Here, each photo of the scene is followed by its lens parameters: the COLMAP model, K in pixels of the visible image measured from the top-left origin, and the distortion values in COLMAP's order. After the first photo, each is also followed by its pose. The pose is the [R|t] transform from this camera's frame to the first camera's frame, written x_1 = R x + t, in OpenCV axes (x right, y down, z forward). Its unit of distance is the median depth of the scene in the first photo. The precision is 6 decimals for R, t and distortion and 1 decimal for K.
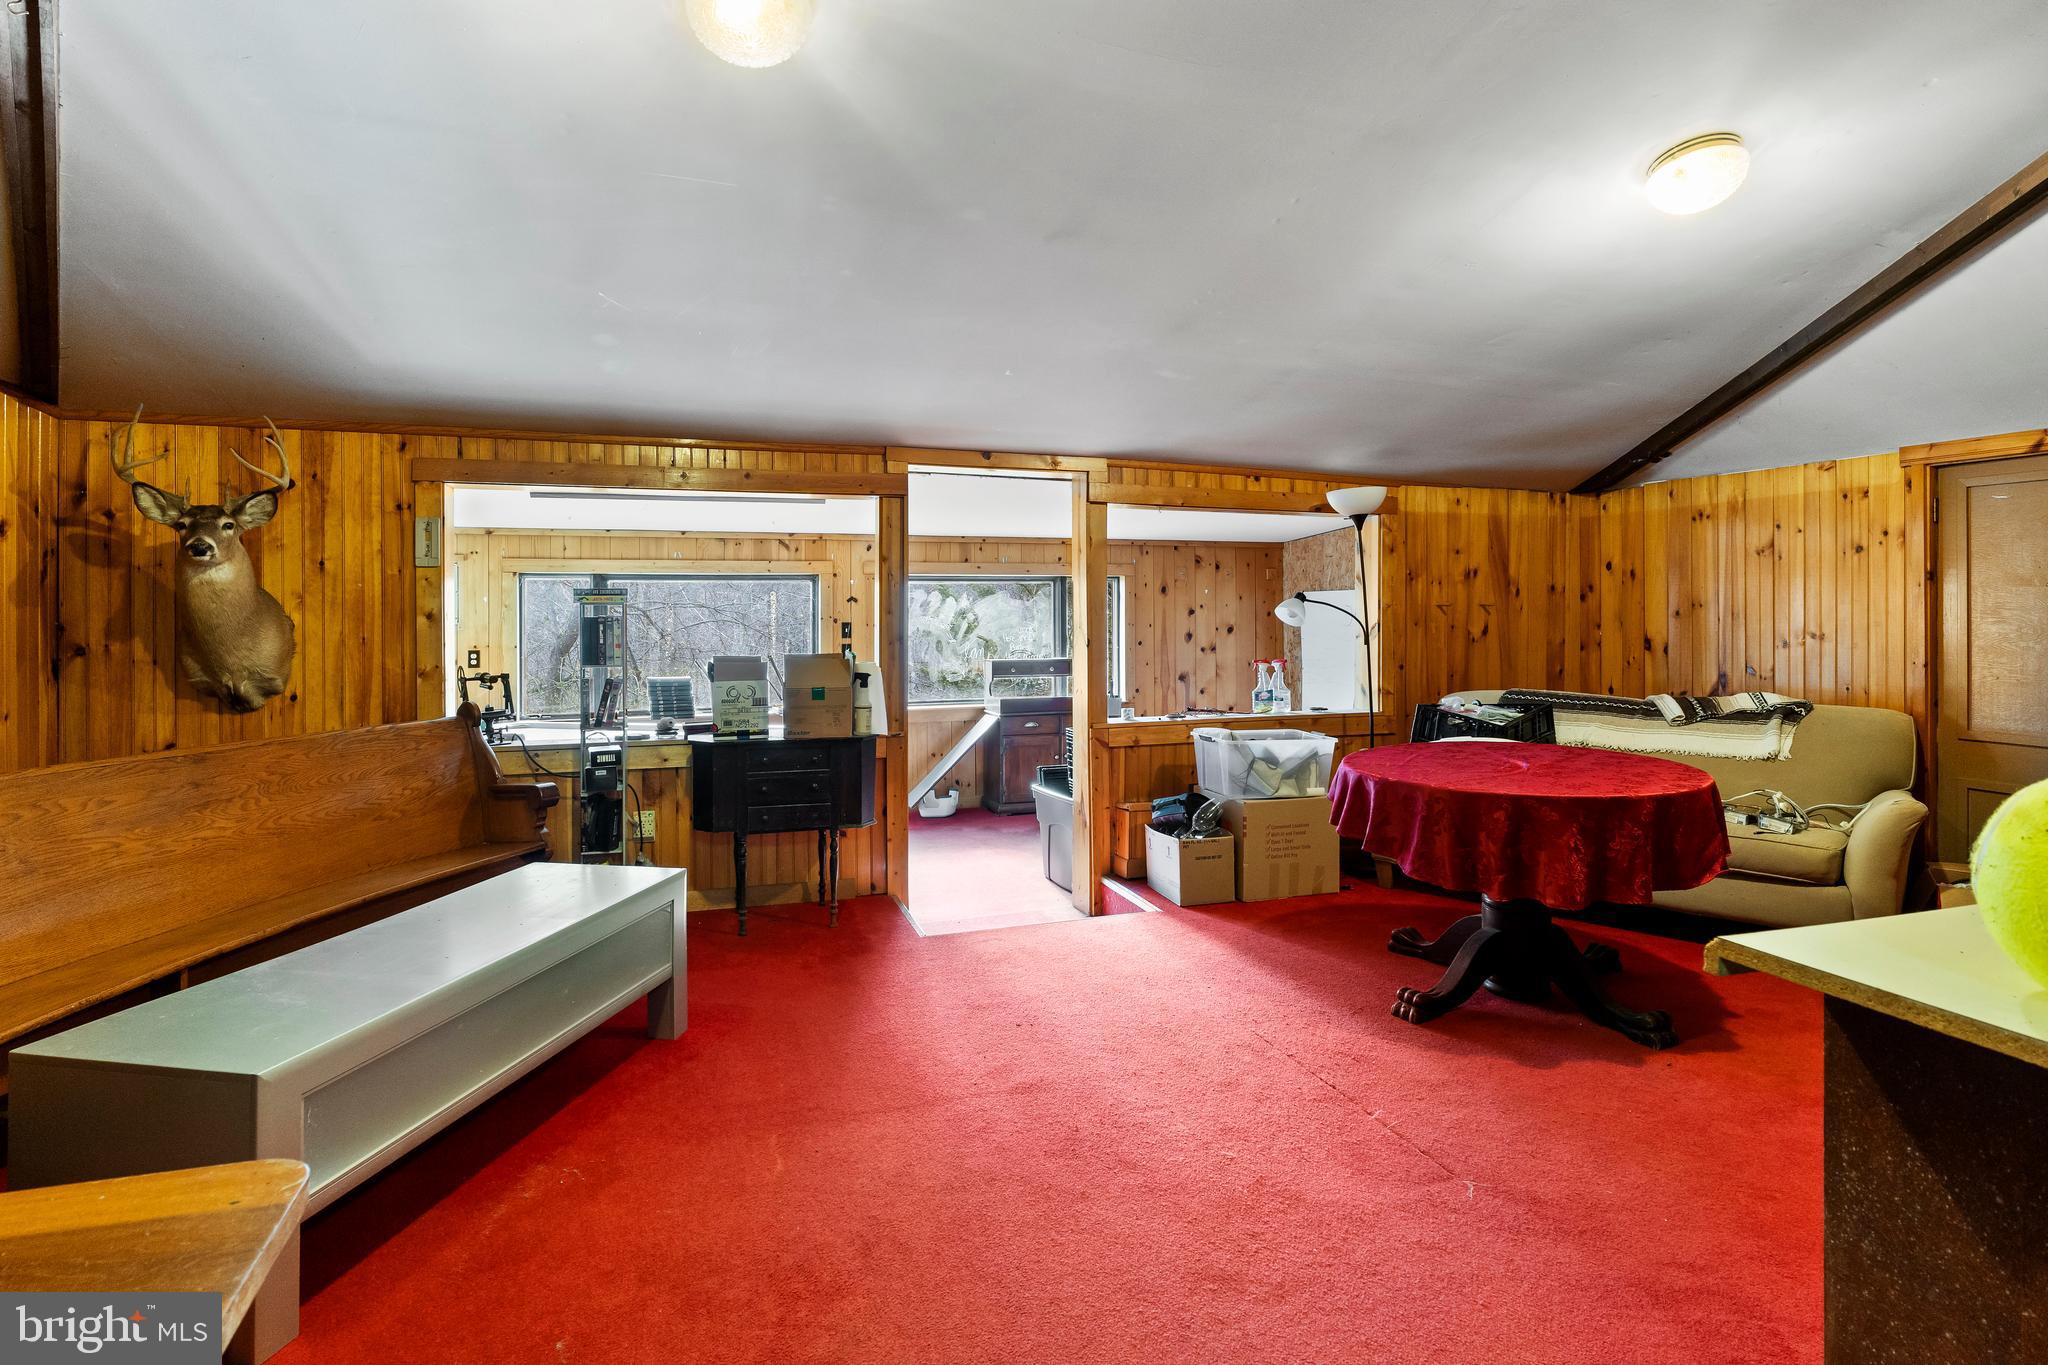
lens RADIAL K [[1087.5, 0, 1019.3], [0, 1087.5, 613.3], [0, 0, 1]] dist [-0.000797, 0.000093]
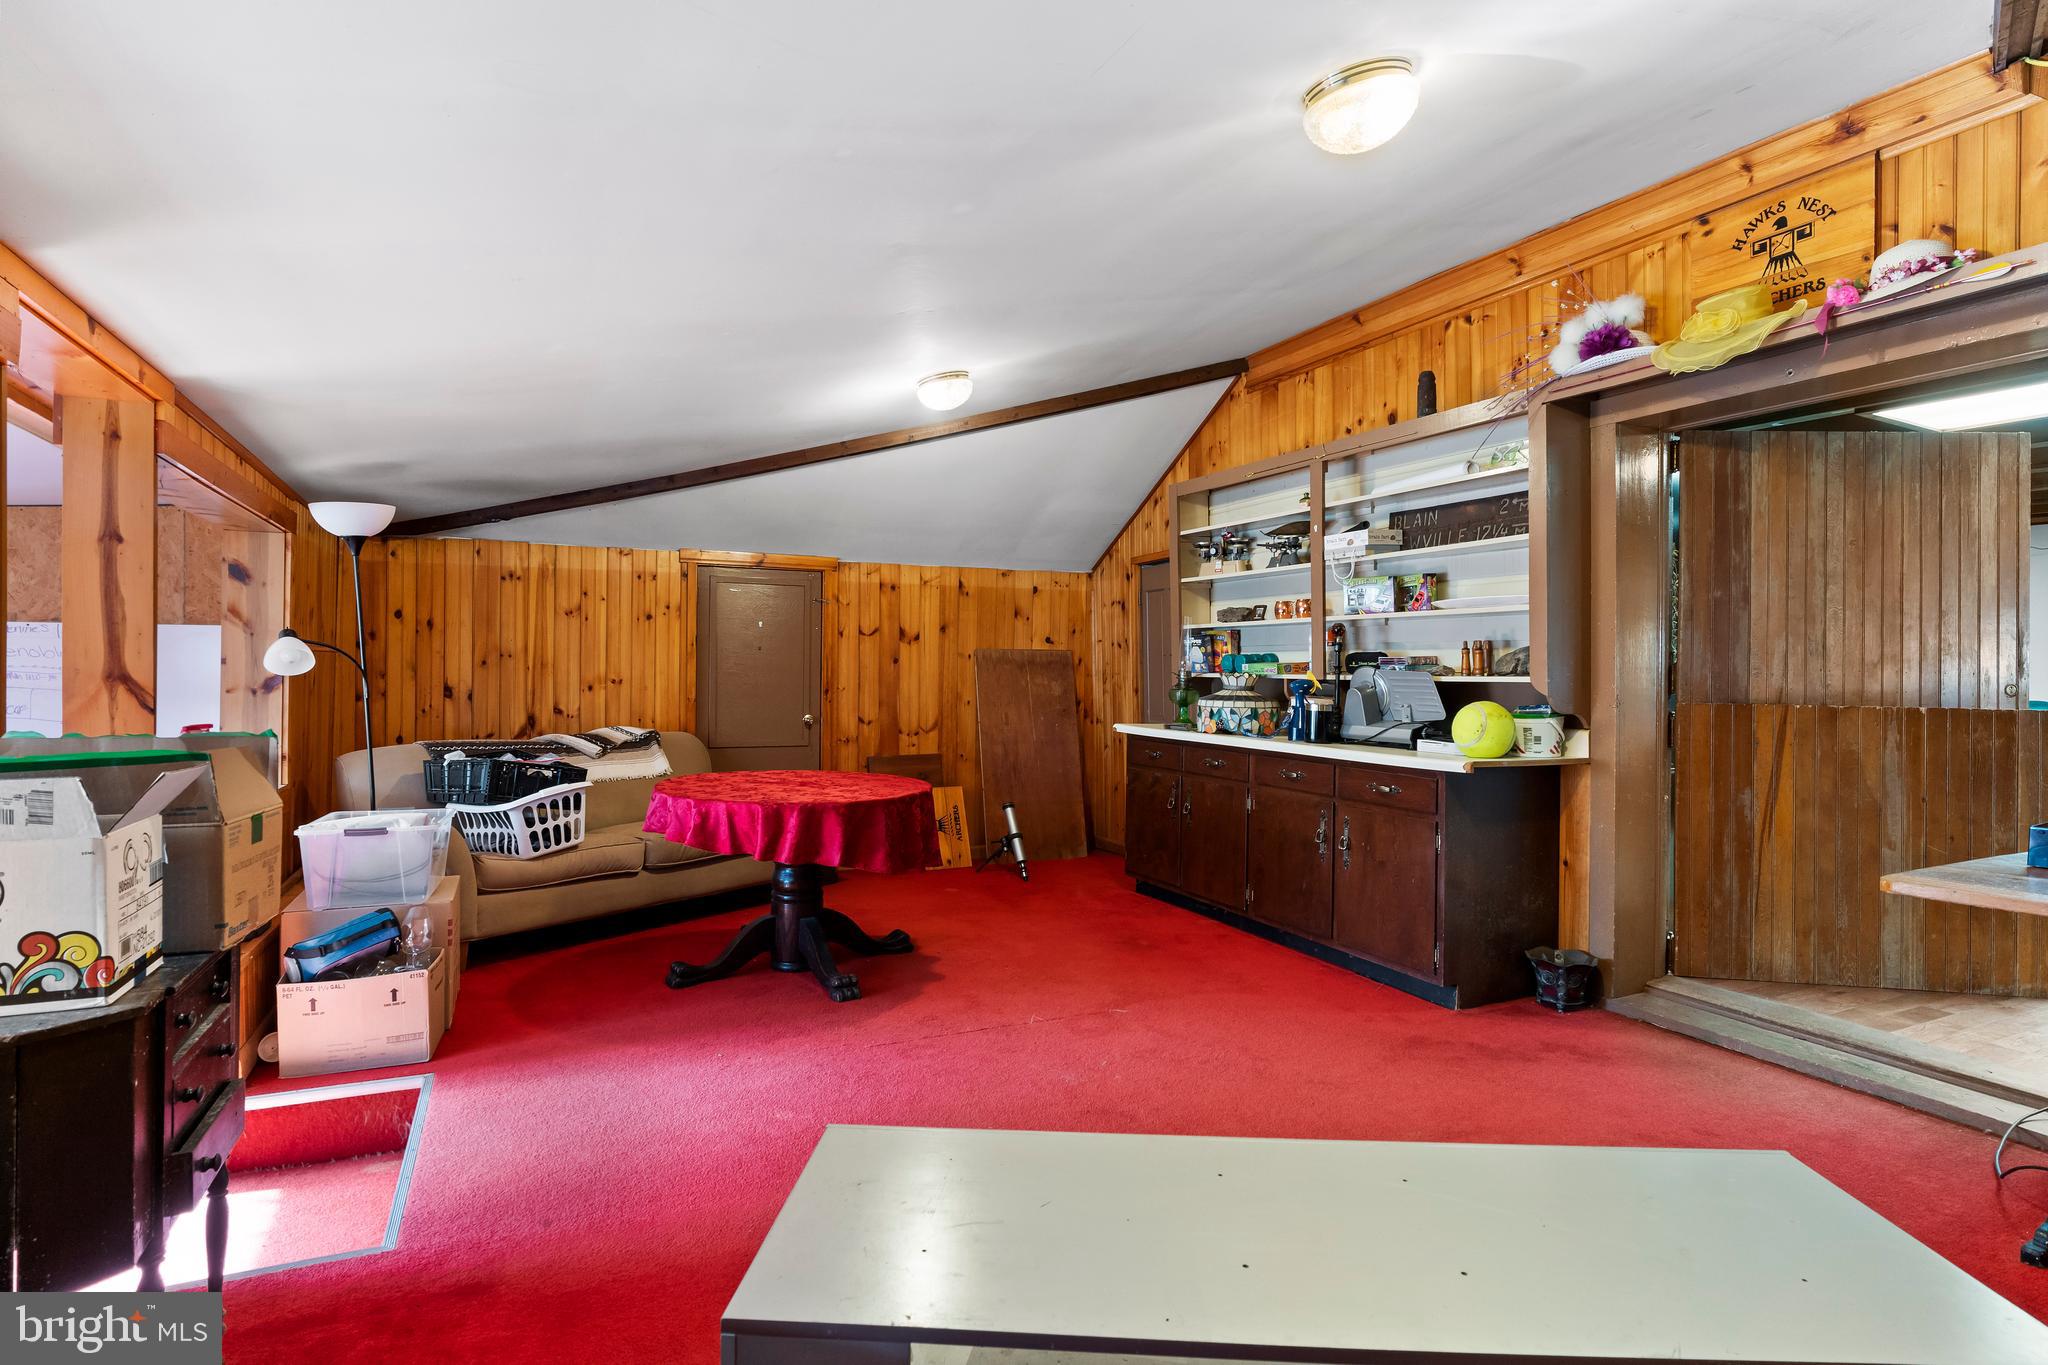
lens RADIAL K [[1054.4, 0, 1018.6], [0, 1054.4, 666.2], [0, 0, 1]] dist [-0.002720, 0.000475]
pose [[-0.128658, 0.007308, 0.991662, -0.578370], [-0.004472, 0.999958, -0.007950, 0.010809], [-0.991679, -0.005457, -0.128620, 0.682289]]
